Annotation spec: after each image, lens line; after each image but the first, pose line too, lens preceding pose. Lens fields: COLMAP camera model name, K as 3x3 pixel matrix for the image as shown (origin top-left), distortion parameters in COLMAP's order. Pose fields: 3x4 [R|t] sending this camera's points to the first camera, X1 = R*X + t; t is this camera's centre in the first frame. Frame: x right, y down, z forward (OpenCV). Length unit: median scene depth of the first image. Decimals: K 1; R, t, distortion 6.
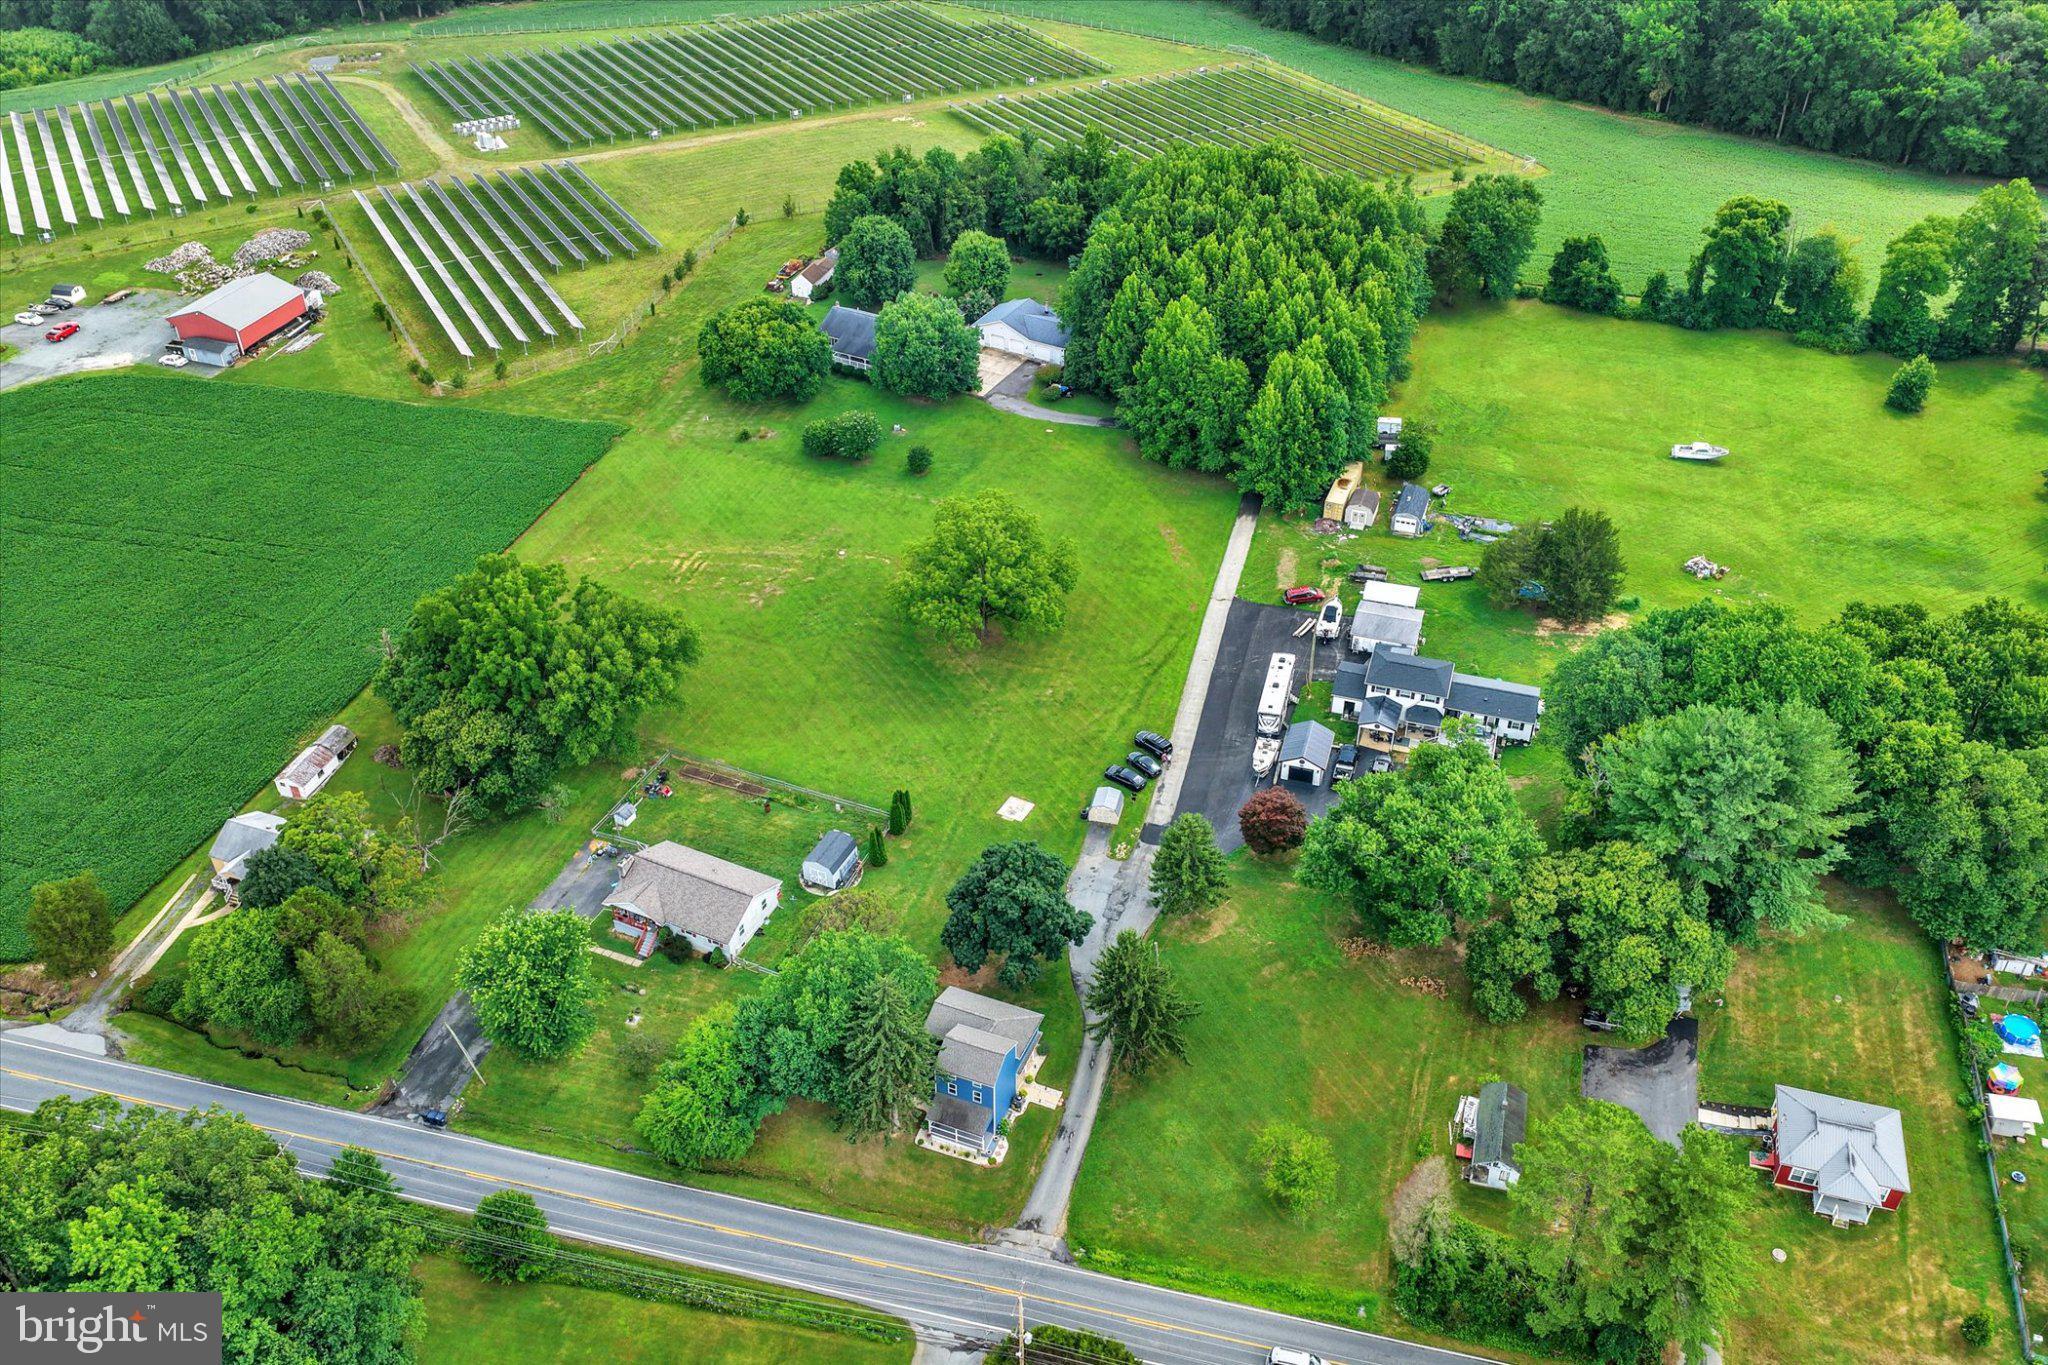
lens RADIAL K [[1731.5, 0, 1029.9], [0, 1731.5, 693.9], [0, 0, 1]] dist [-0.000970, 0.023855]
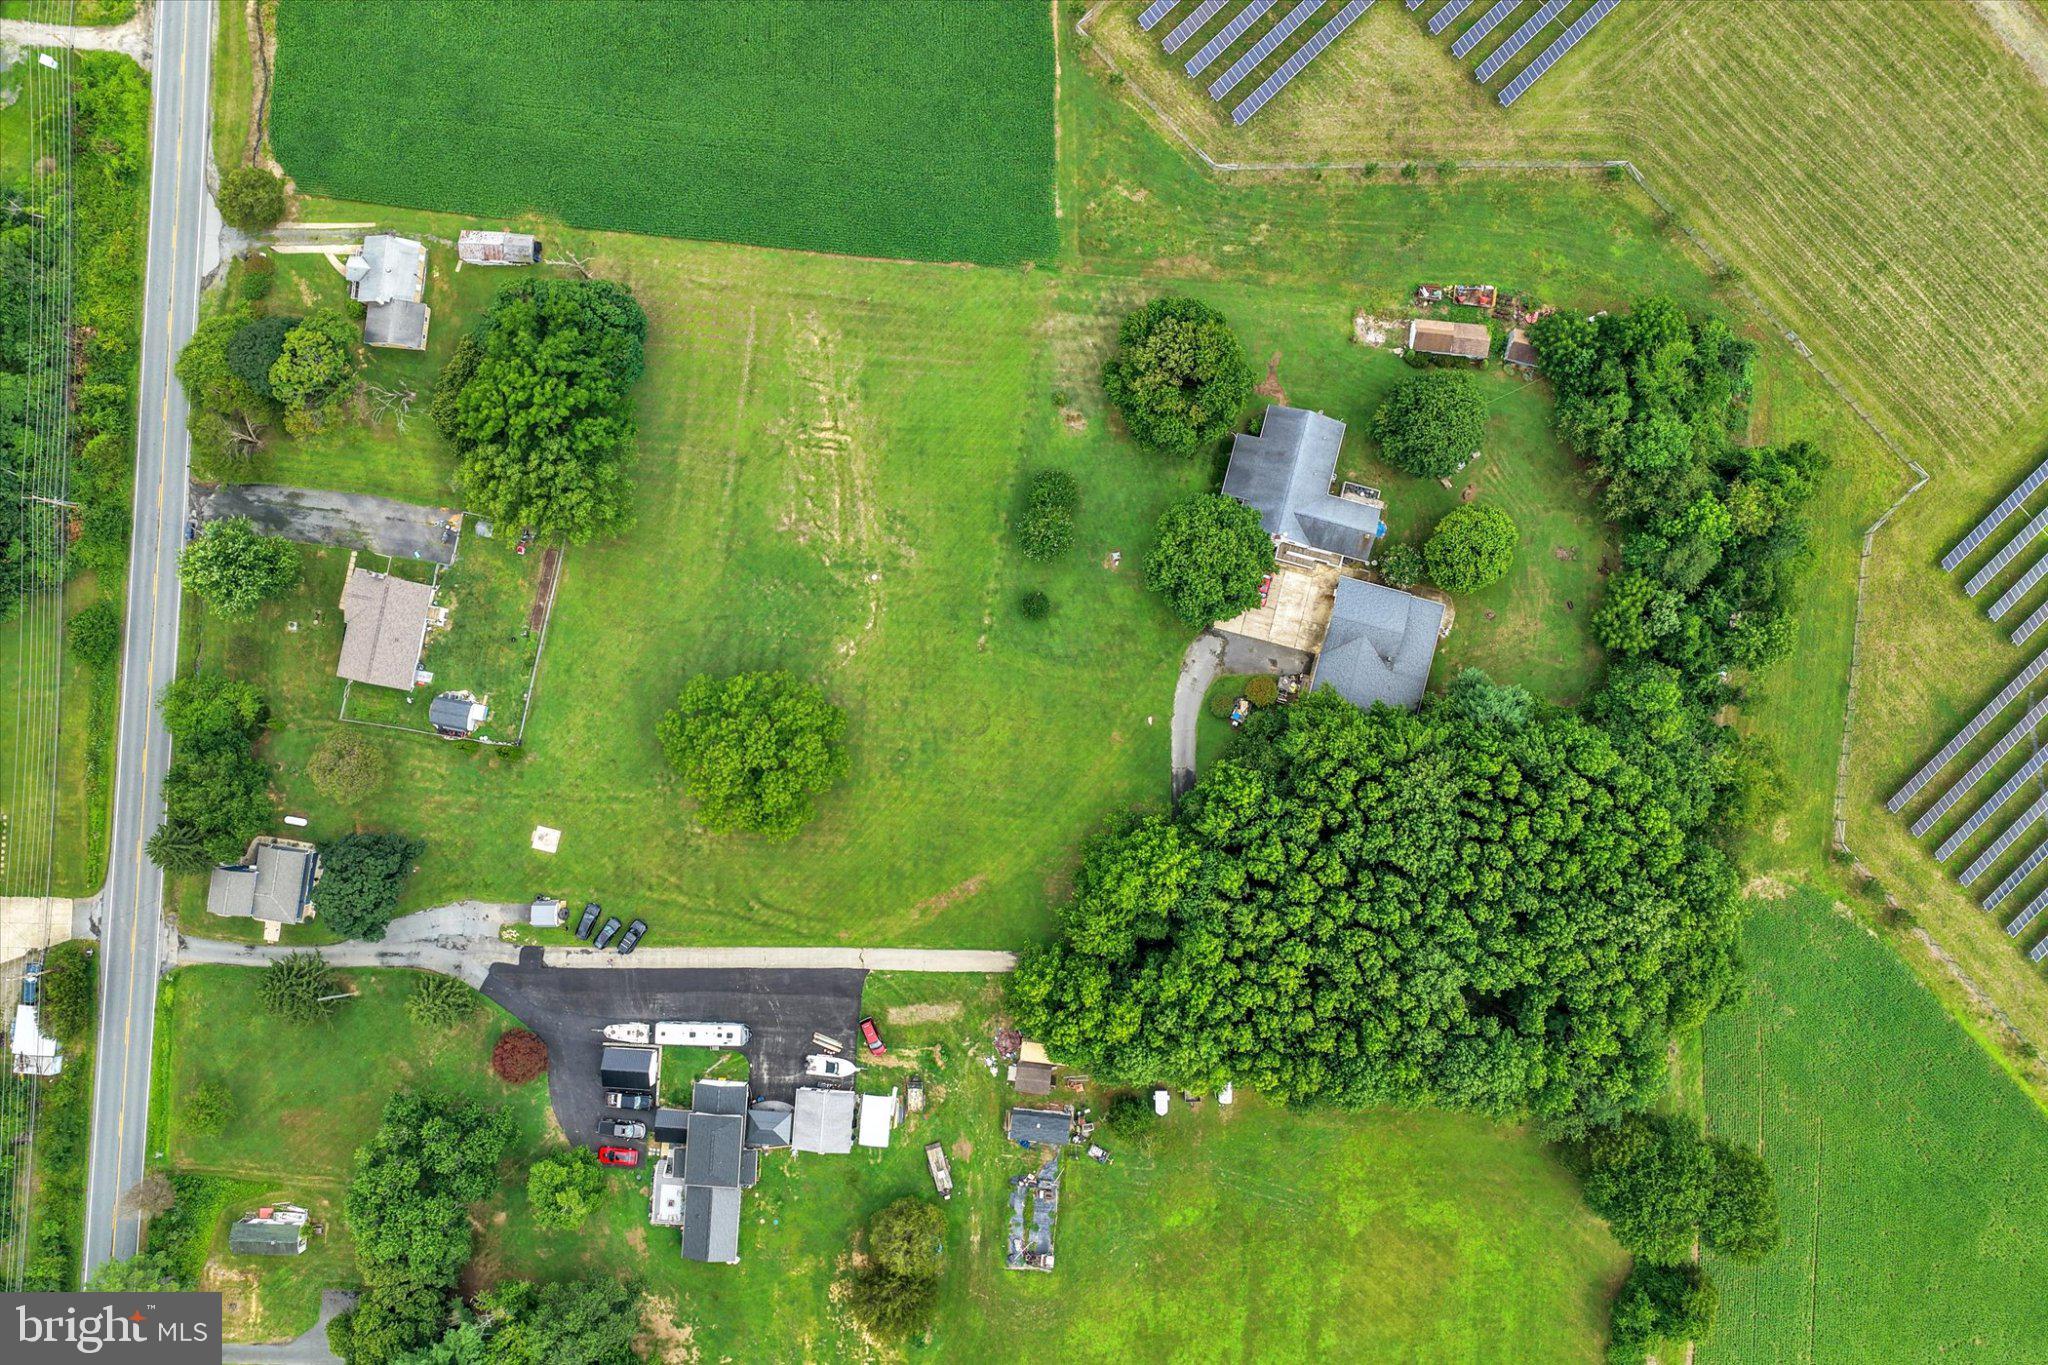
lens RADIAL K [[1731.5, 0, 1028.8], [0, 1731.5, 676.9], [0, 0, 1]] dist [-0.000970, 0.023855]
pose [[0.244431, 0.968898, -0.038599, 0.011325], [-0.565195, 0.174705, 0.806246, -1.126688], [0.787914, -0.175256, 0.590319, 0.554158]]
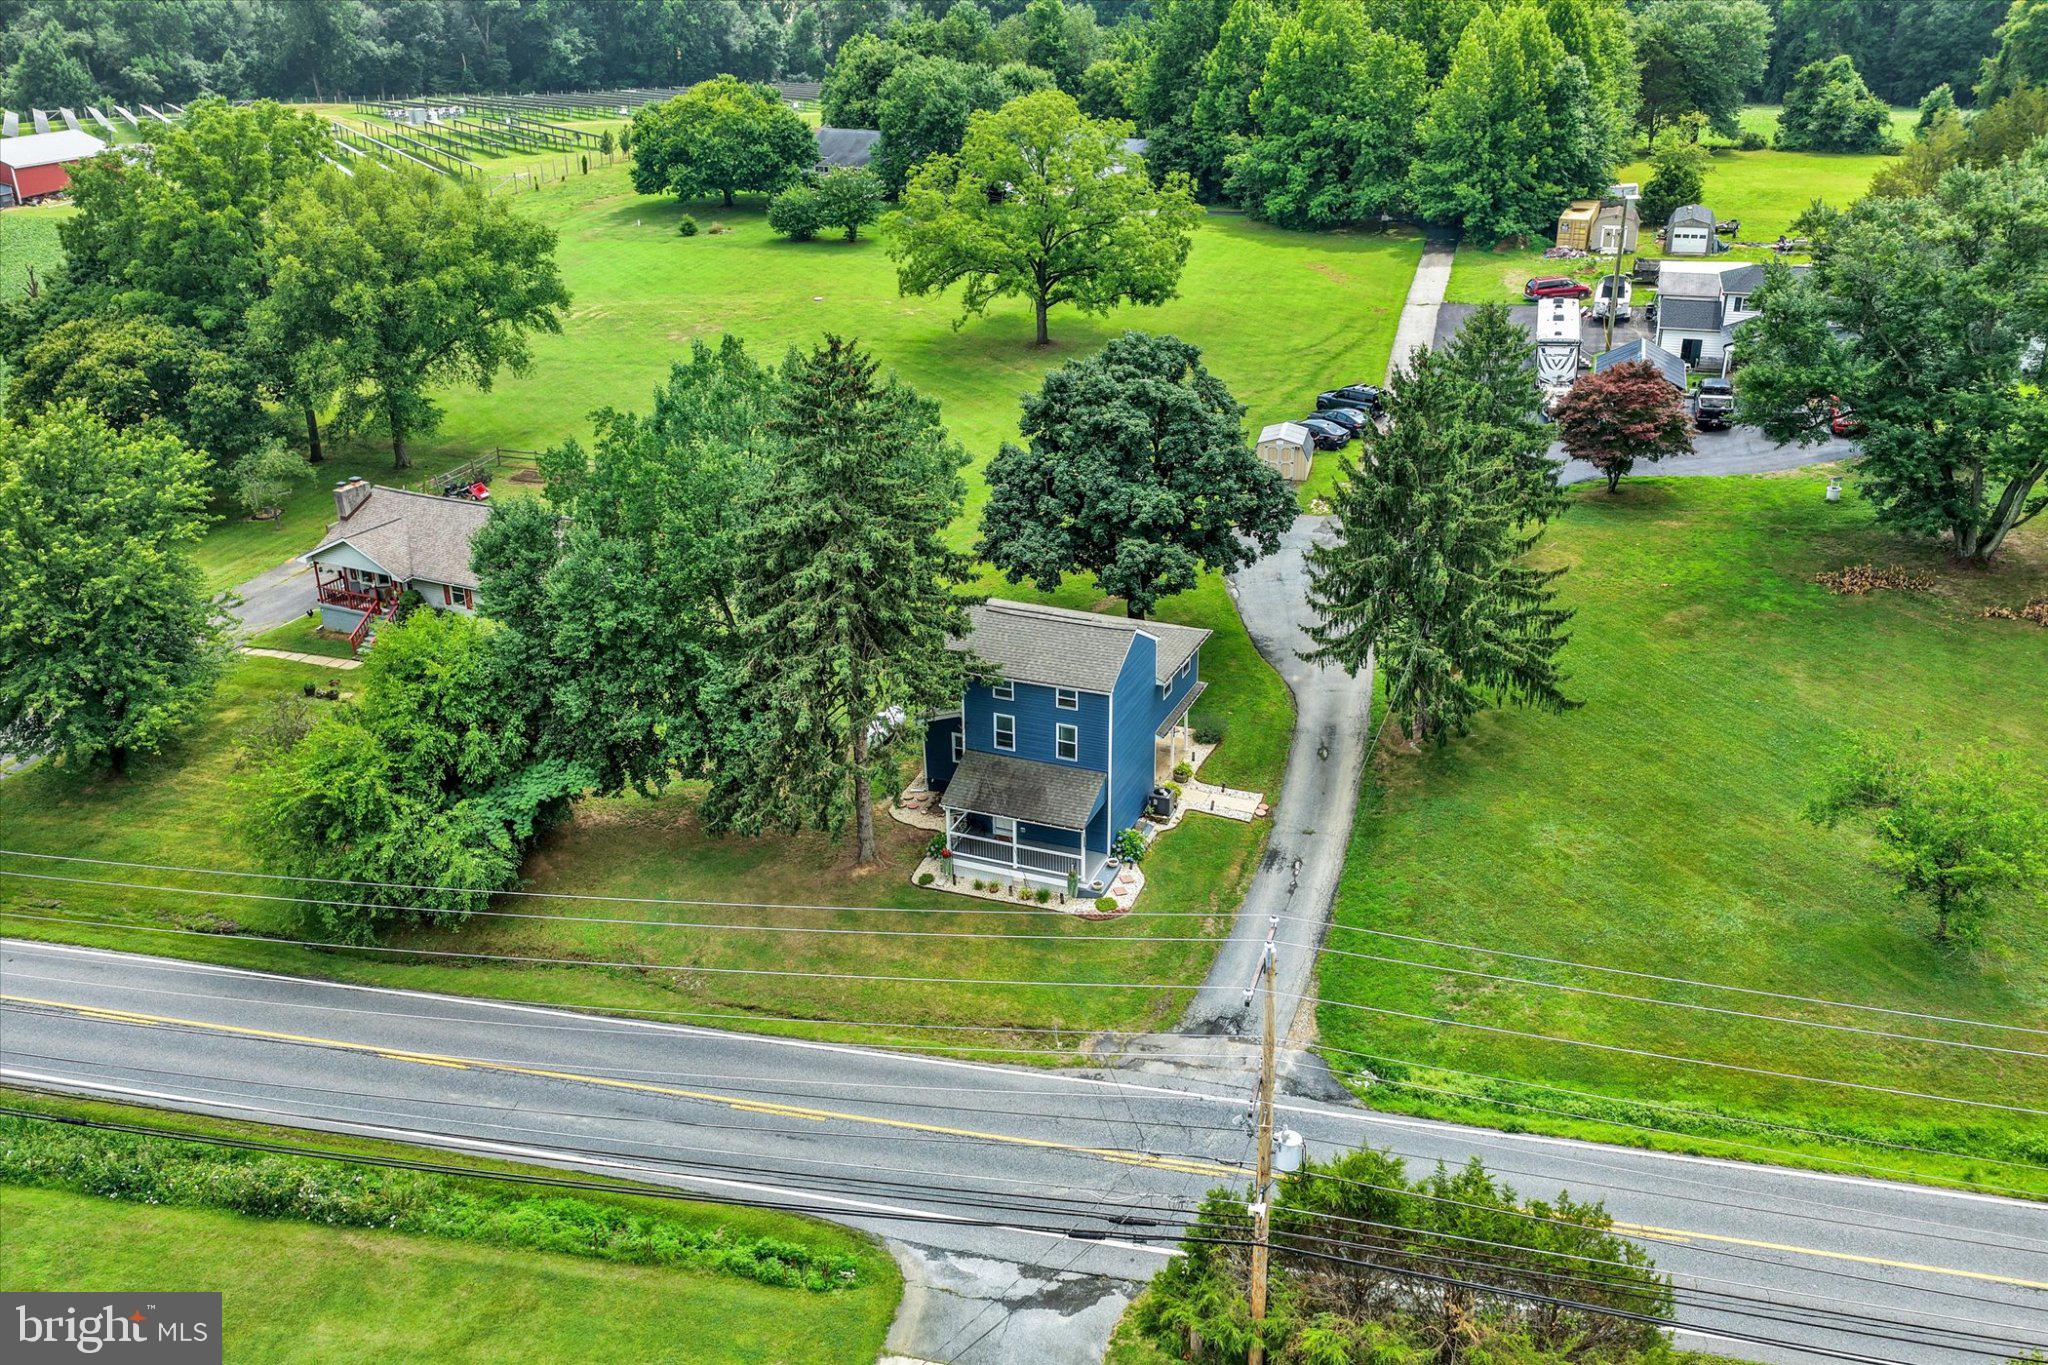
lens RADIAL K [[1731.5, 0, 1030.6], [0, 1731.5, 686.3], [0, 0, 1]] dist [-0.000970, 0.023855]
pose [[0.999867, -0.010096, -0.012828, -0.026667], [0.006987, 0.974869, -0.222667, 0.245939], [0.014754, 0.222548, 0.974810, 0.480019]]
